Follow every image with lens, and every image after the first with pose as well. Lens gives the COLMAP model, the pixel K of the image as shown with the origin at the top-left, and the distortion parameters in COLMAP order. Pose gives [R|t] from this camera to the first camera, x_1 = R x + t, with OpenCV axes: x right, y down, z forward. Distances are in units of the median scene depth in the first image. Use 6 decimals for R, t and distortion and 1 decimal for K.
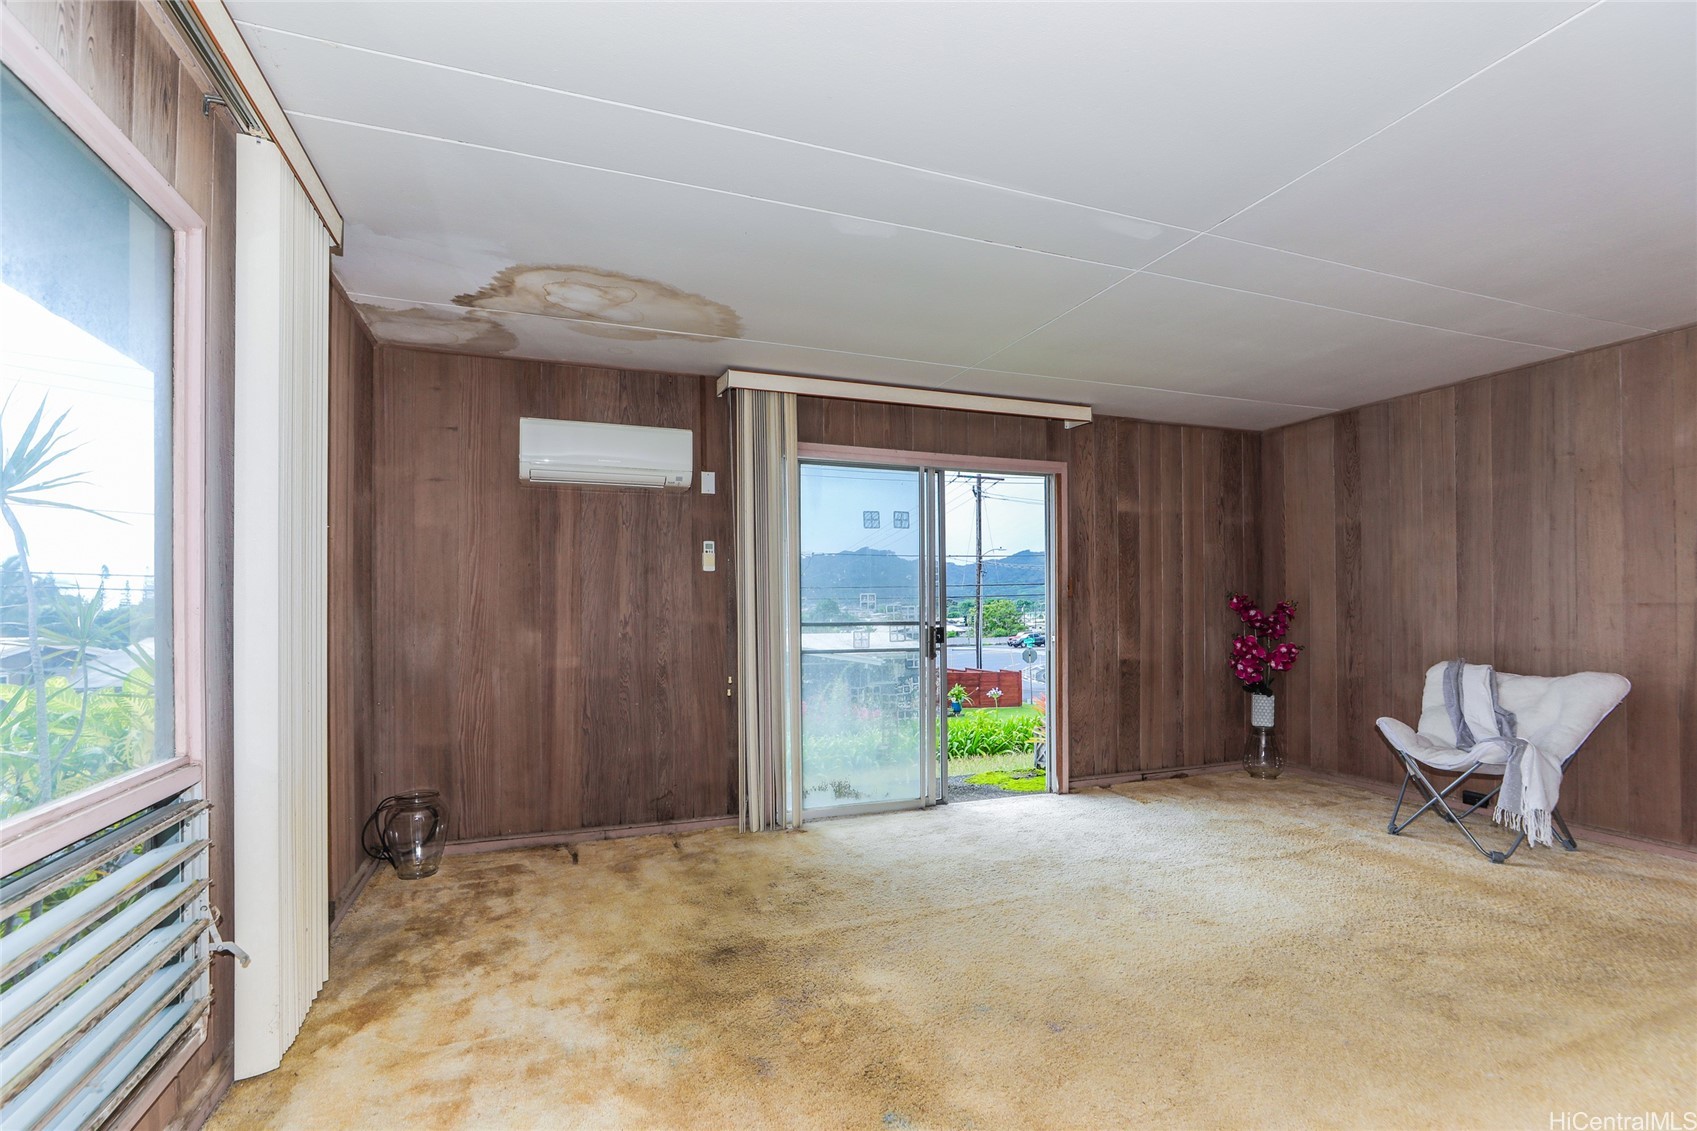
lens RADIAL K [[779.1, 0, 855.8], [0, 779.1, 598.3], [0, 0, 1]] dist [-0.029303, 0.013919]
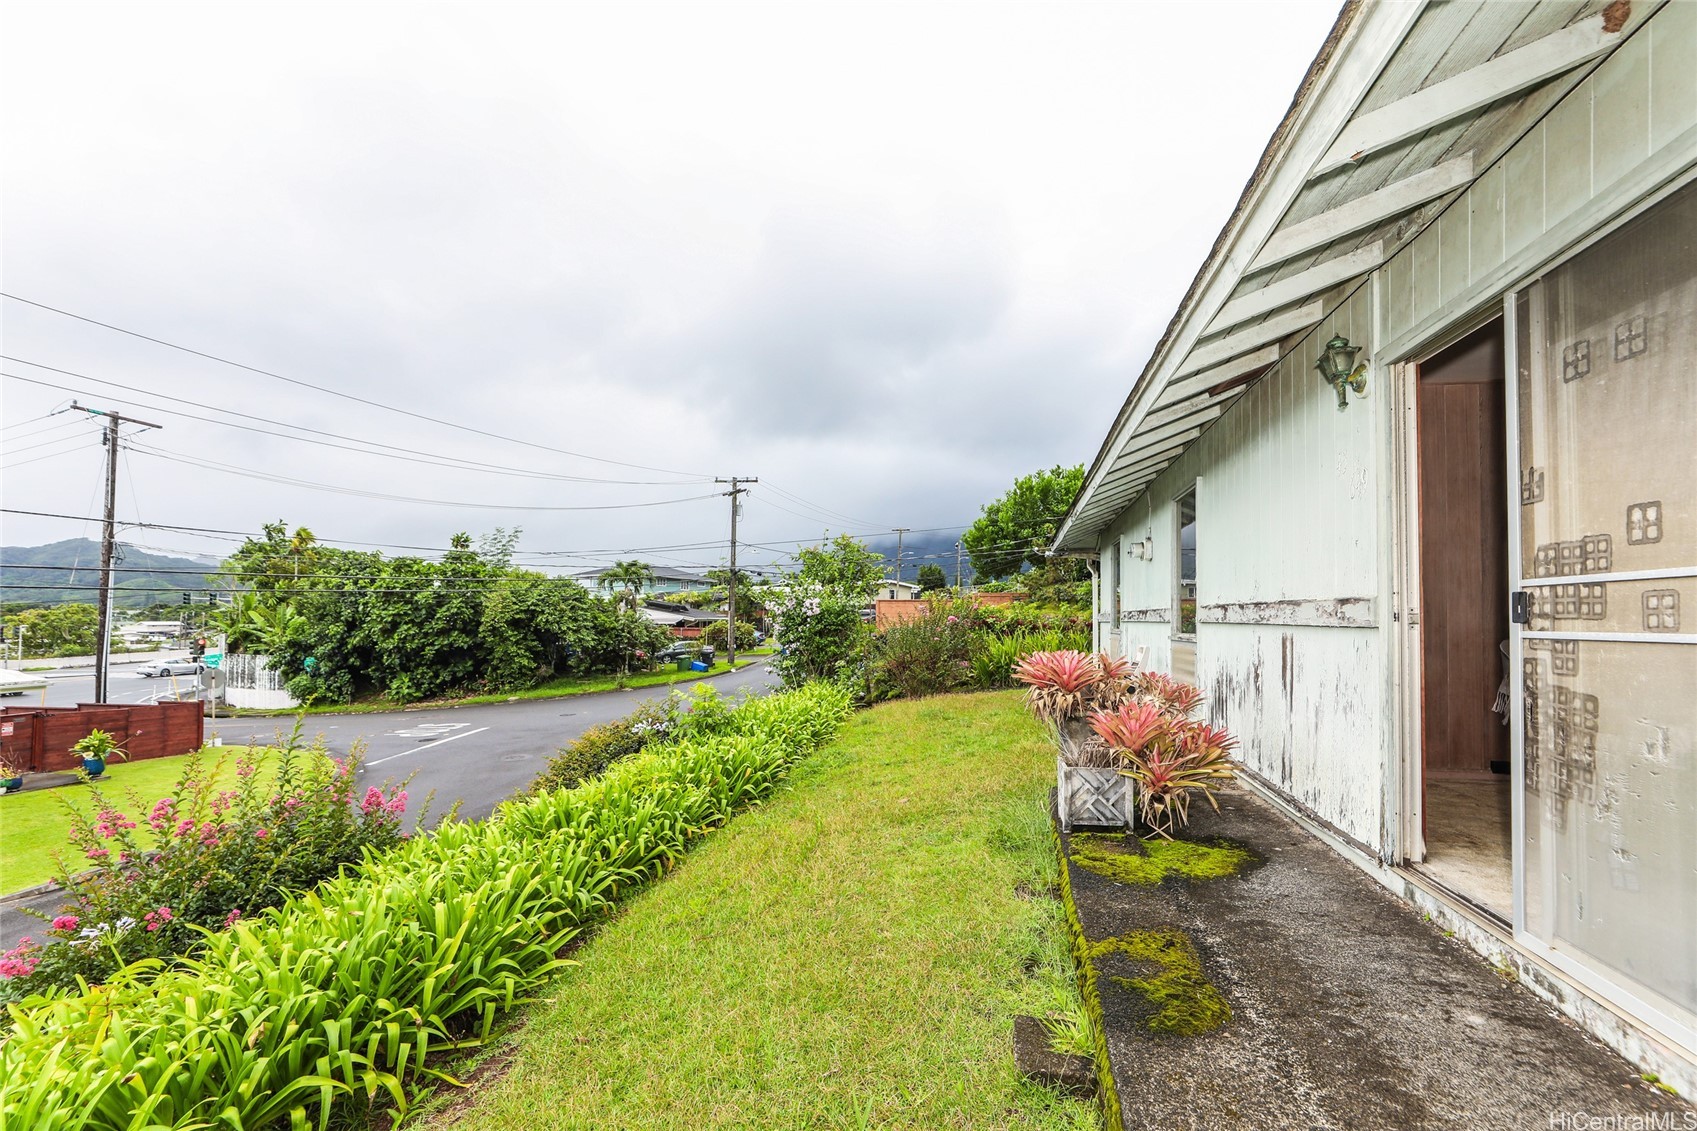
lens RADIAL K [[779.1, 0, 855.8], [0, 779.1, 598.3], [0, 0, 1]] dist [-0.029303, 0.013919]
pose [[0.532827, 0.027647, 0.845772, -0.054983], [-0.015943, 0.999617, -0.022631, 0.005792], [-0.846074, -0.001426, 0.533064, 0.109278]]
